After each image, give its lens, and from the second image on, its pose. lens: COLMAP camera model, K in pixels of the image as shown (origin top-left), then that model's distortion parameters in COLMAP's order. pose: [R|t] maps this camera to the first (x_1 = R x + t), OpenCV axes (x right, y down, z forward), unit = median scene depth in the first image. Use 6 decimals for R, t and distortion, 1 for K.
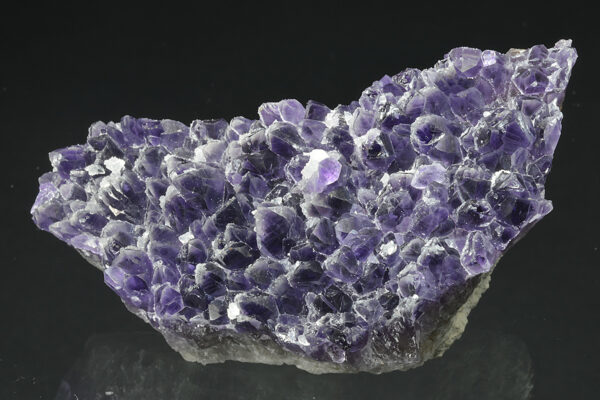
lens RADIAL K [[1869.4, 0, 299.7], [0, 1869.4, 199.0], [0, 0, 1]] dist [-0.082914, 0.000000]
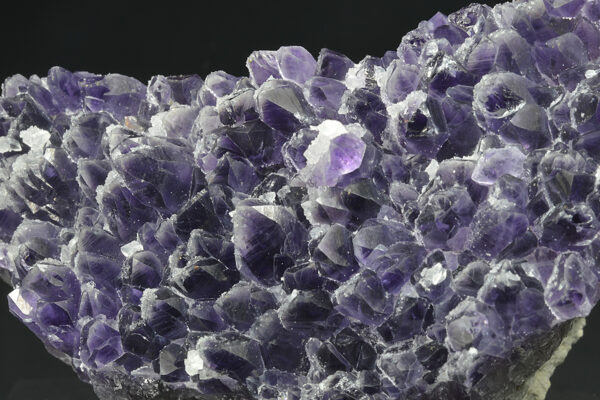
lens RADIAL K [[1869.4, 0, 299.7], [0, 1869.4, 200.9], [0, 0, 1]] dist [-0.082914, 0.000000]
pose [[0.998875, 0.030035, -0.036706, 0.023482], [-0.030313, 0.999516, -0.007018, 0.006586], [0.036477, 0.008123, 0.999301, 0.341212]]
